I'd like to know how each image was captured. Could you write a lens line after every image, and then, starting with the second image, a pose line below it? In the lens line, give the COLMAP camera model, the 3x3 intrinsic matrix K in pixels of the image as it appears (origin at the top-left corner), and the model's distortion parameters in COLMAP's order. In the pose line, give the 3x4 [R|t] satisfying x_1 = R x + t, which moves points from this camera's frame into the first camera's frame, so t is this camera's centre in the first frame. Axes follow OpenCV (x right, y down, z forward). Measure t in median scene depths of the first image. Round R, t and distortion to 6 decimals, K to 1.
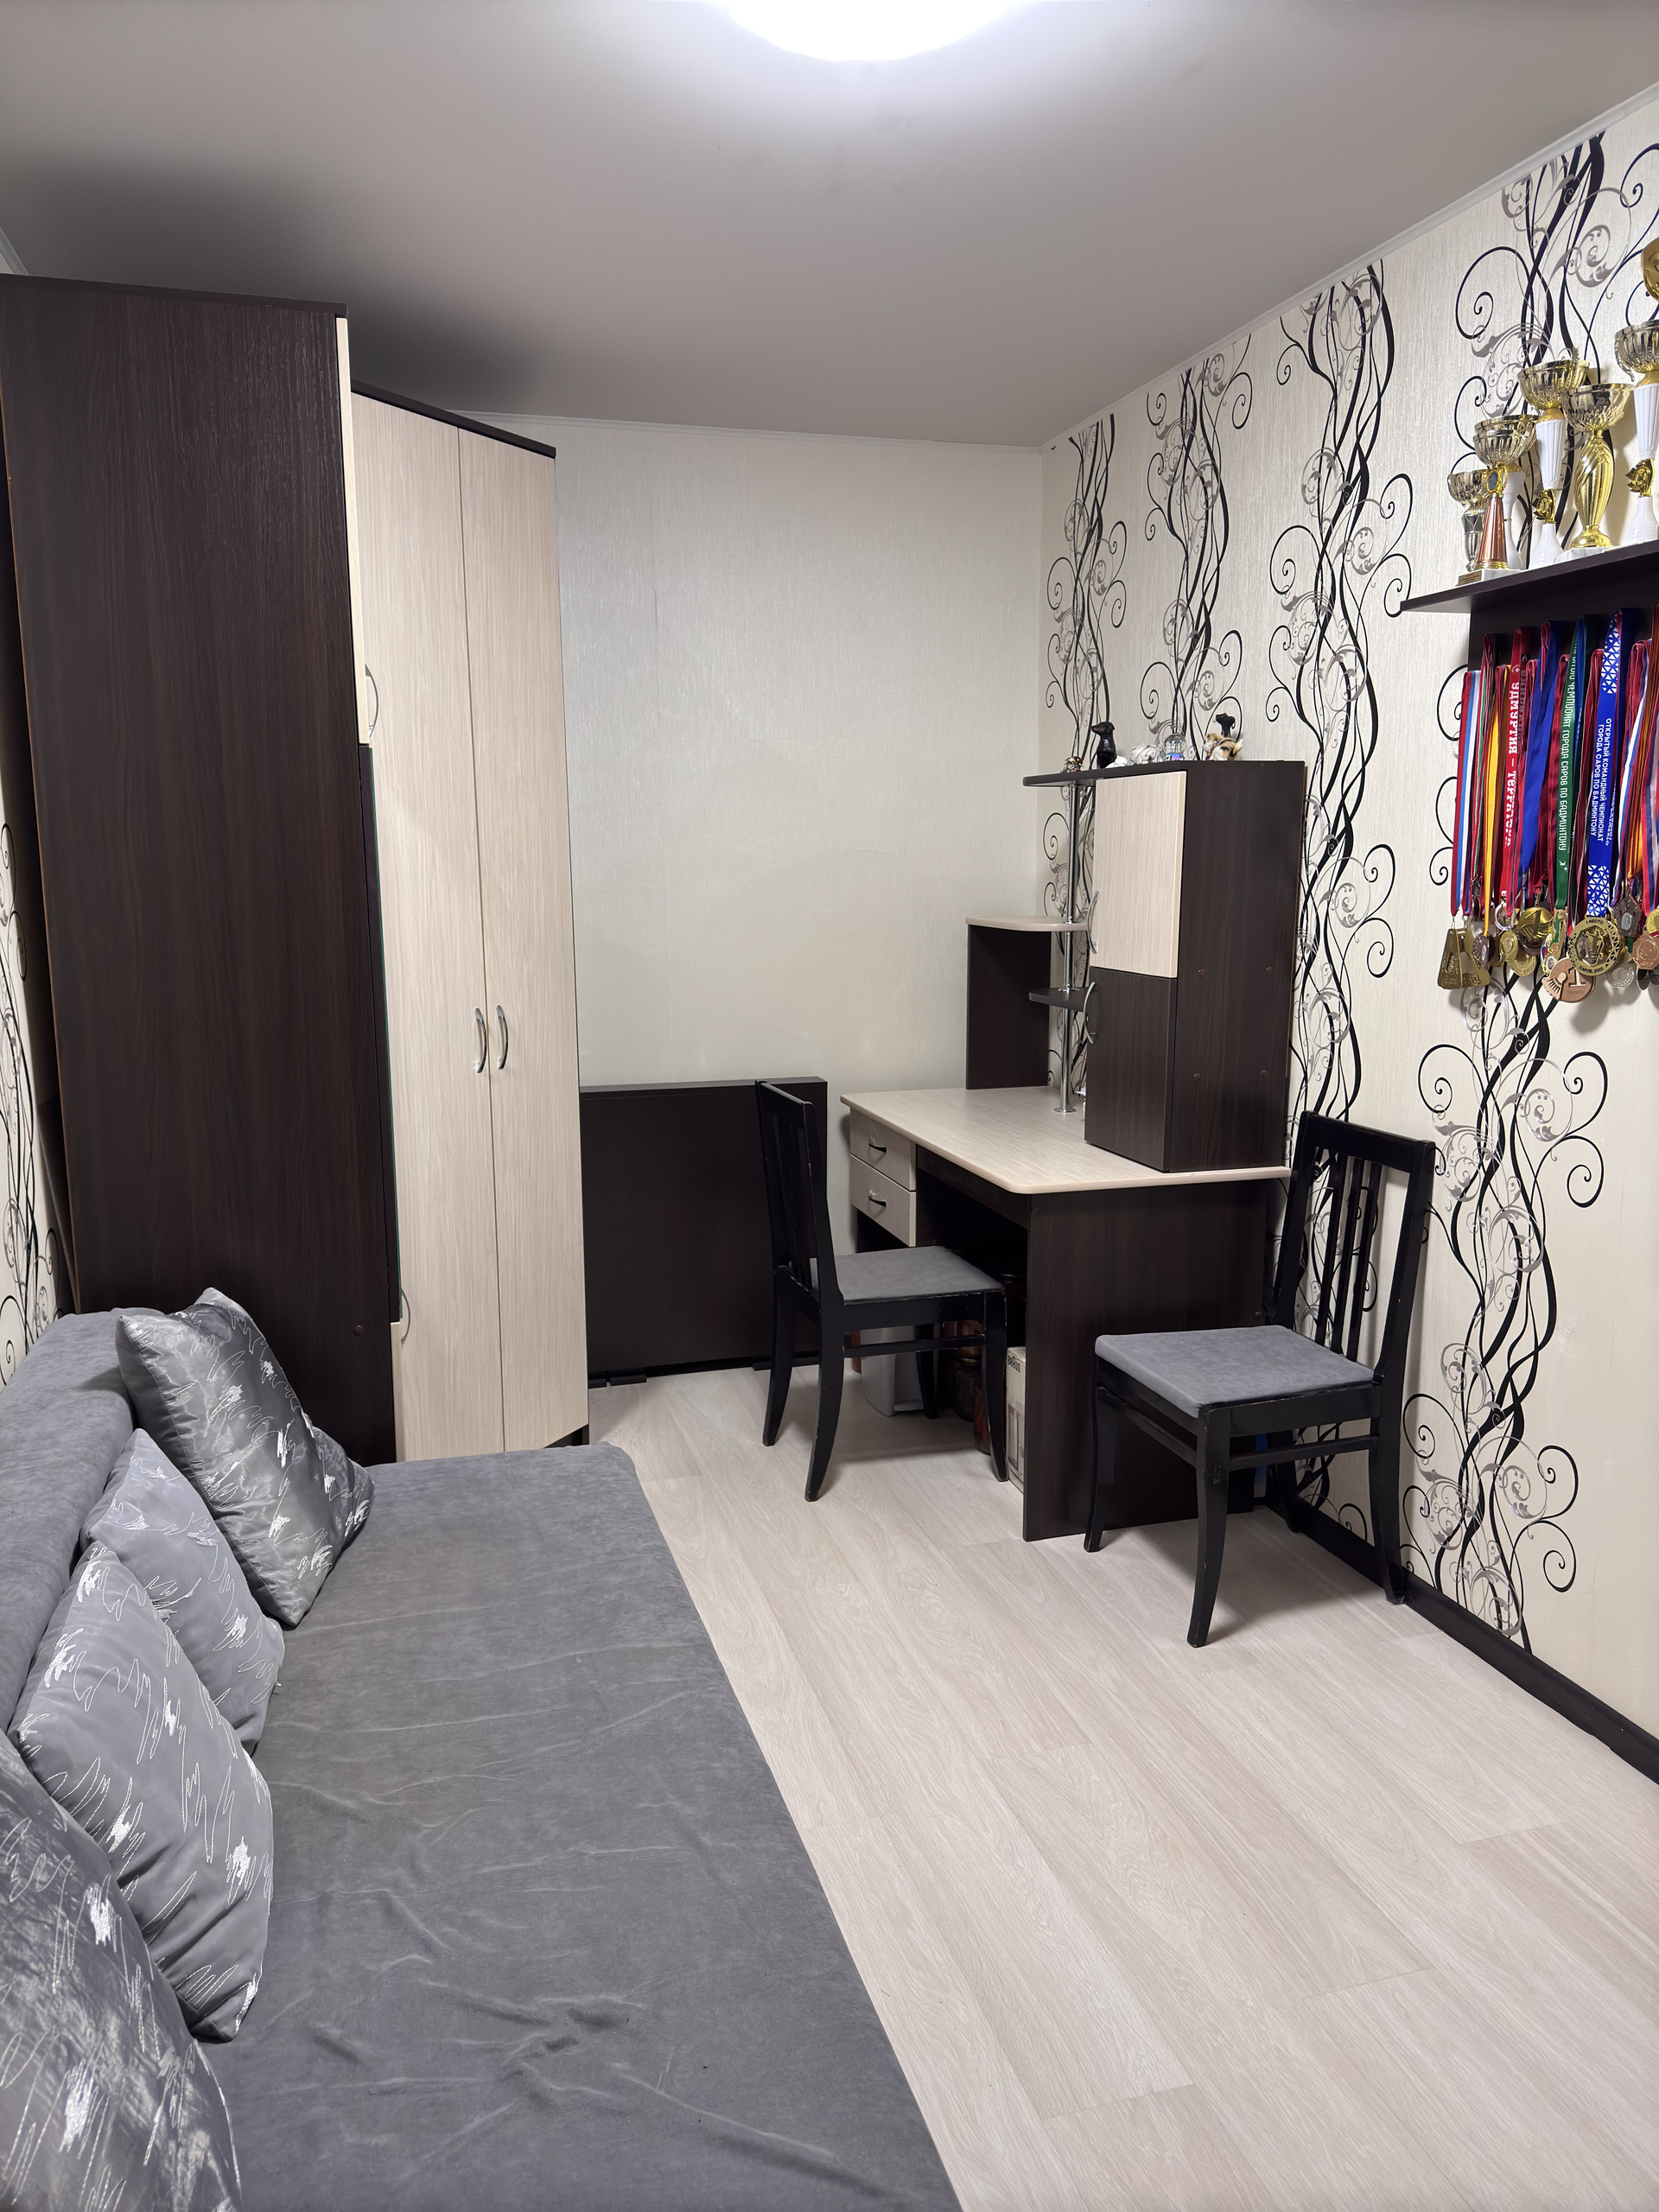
lens RADIAL K [[1569.0, 0, 815.9], [0, 1569.0, 1103.2], [0, 0, 1]] dist [0.160282, -0.237920]
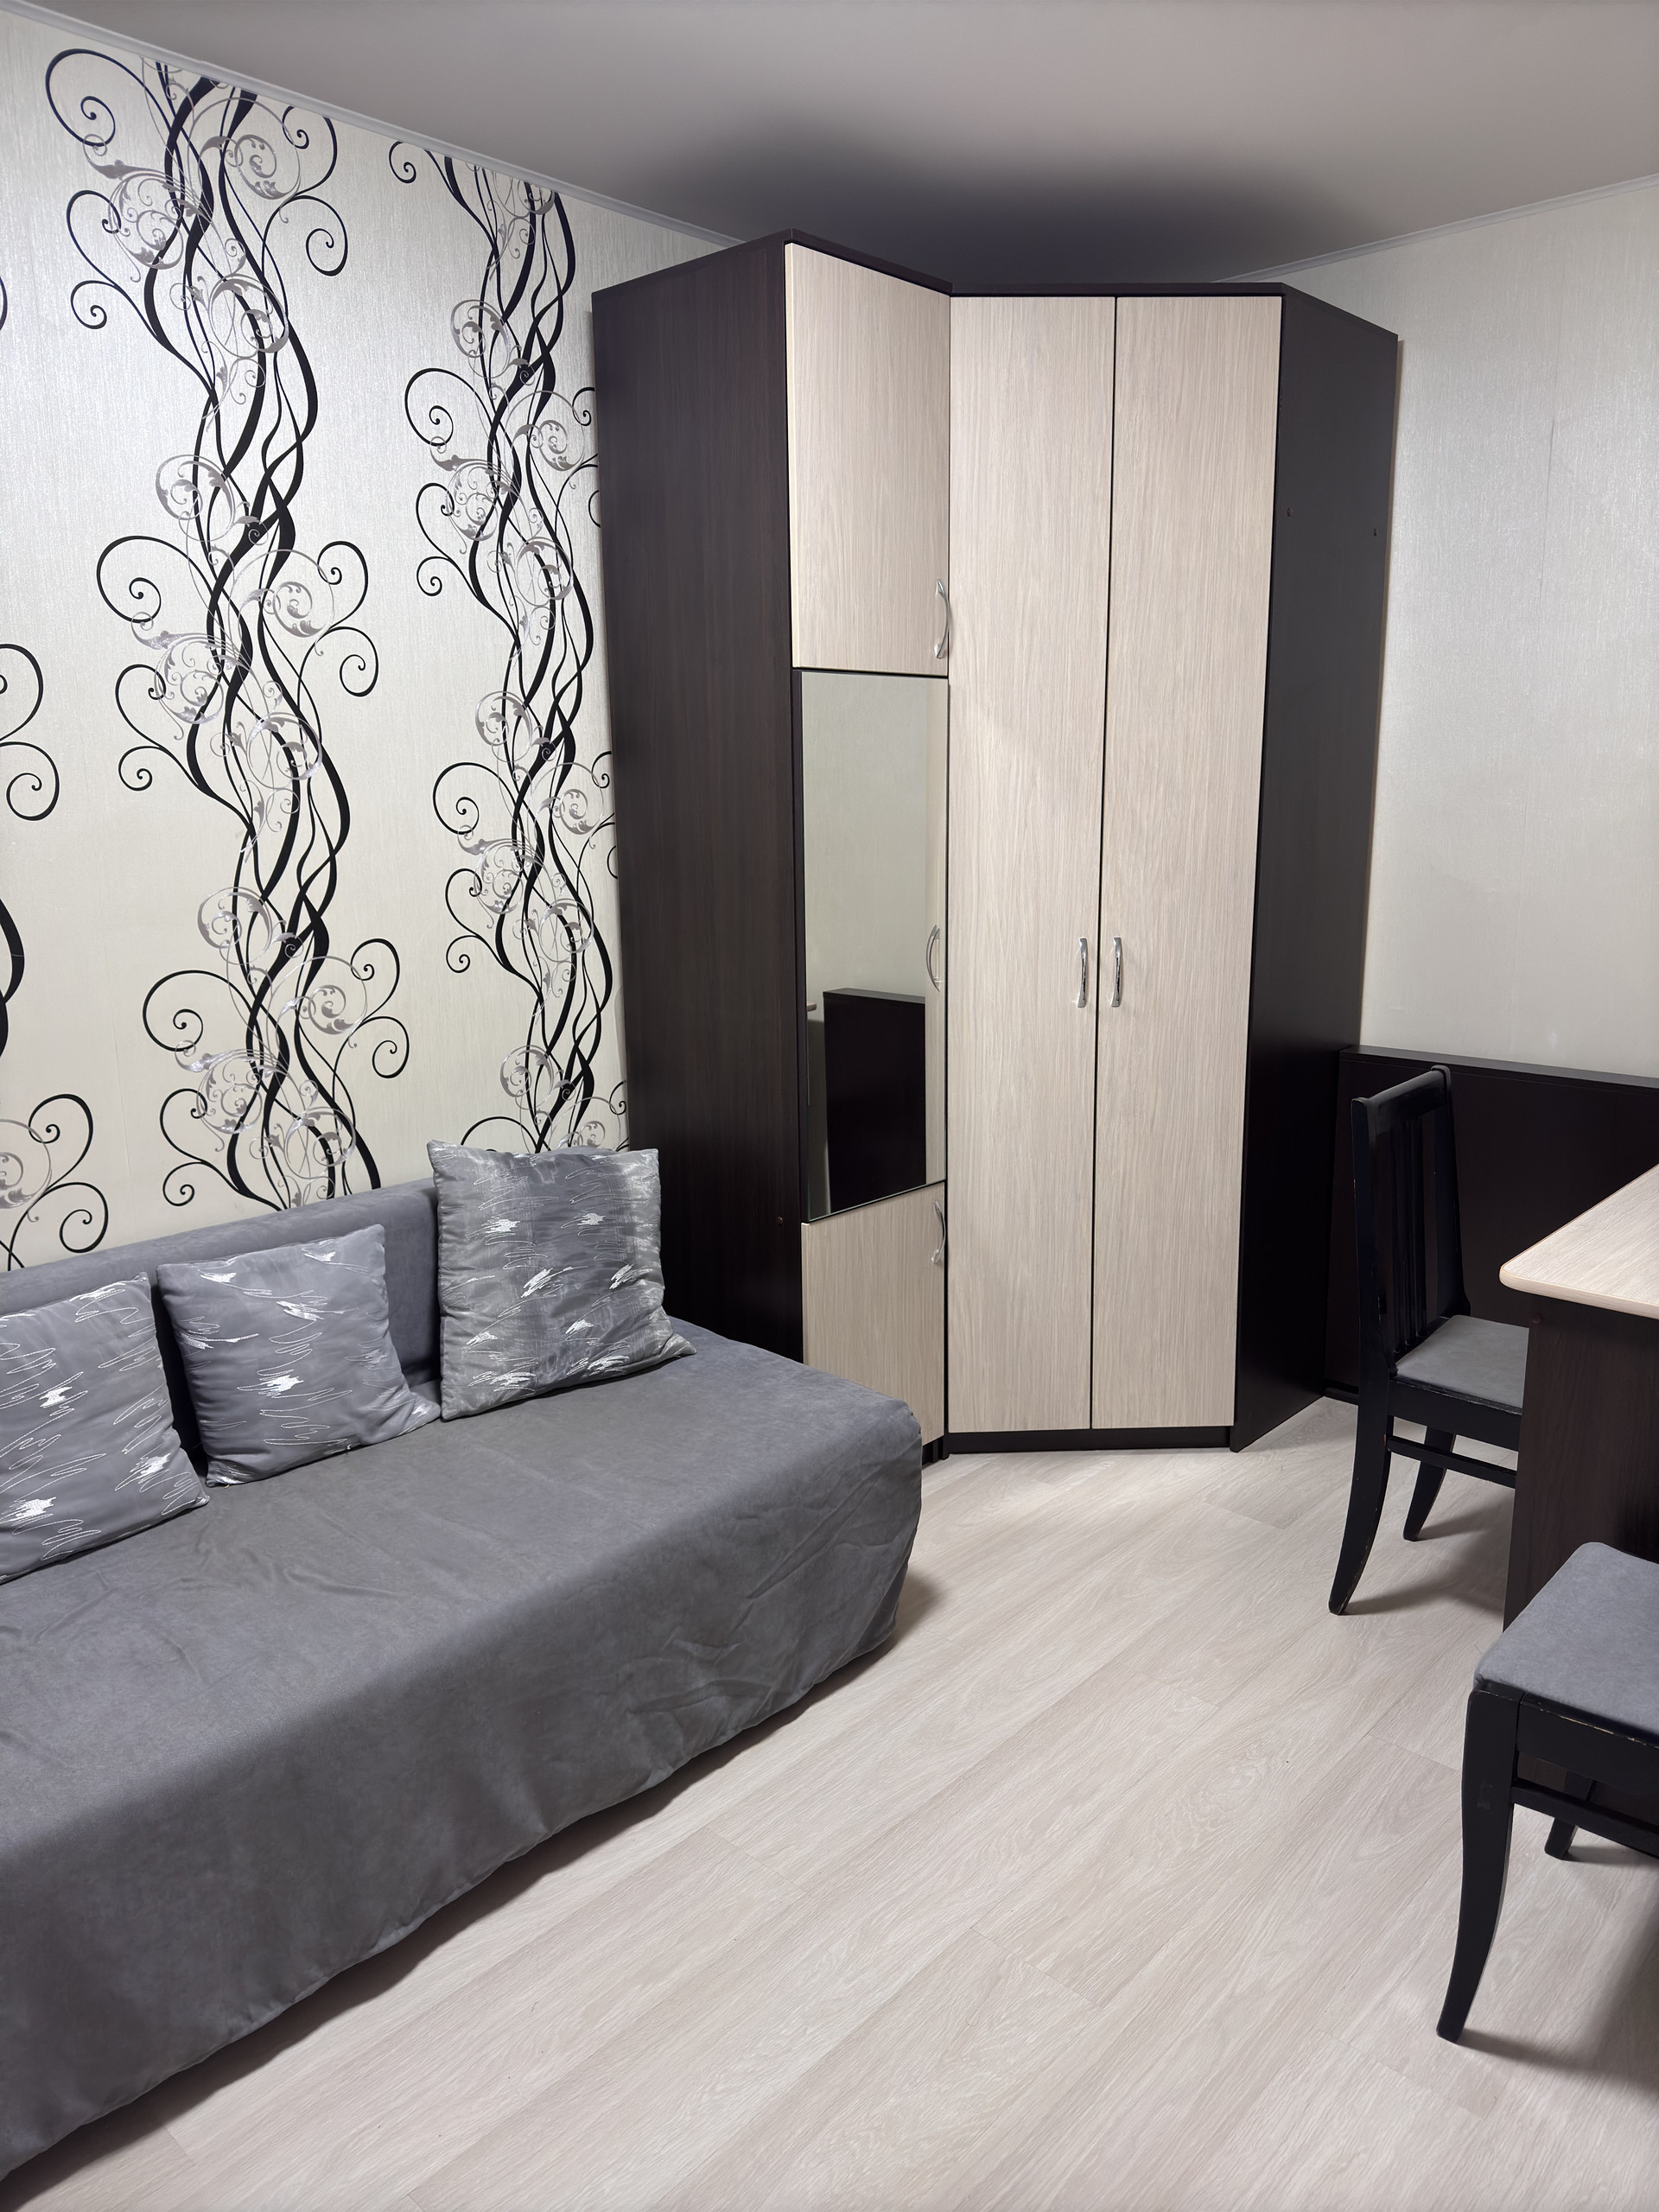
lens RADIAL K [[1569.0, 0, 815.9], [0, 1569.0, 1103.2], [0, 0, 1]] dist [0.160282, -0.237920]
pose [[0.511964, 0.188496, -0.838070, 0.540461], [-0.130296, 0.981379, 0.141133, -0.080936], [0.849068, 0.036942, 0.526991, 0.400864]]
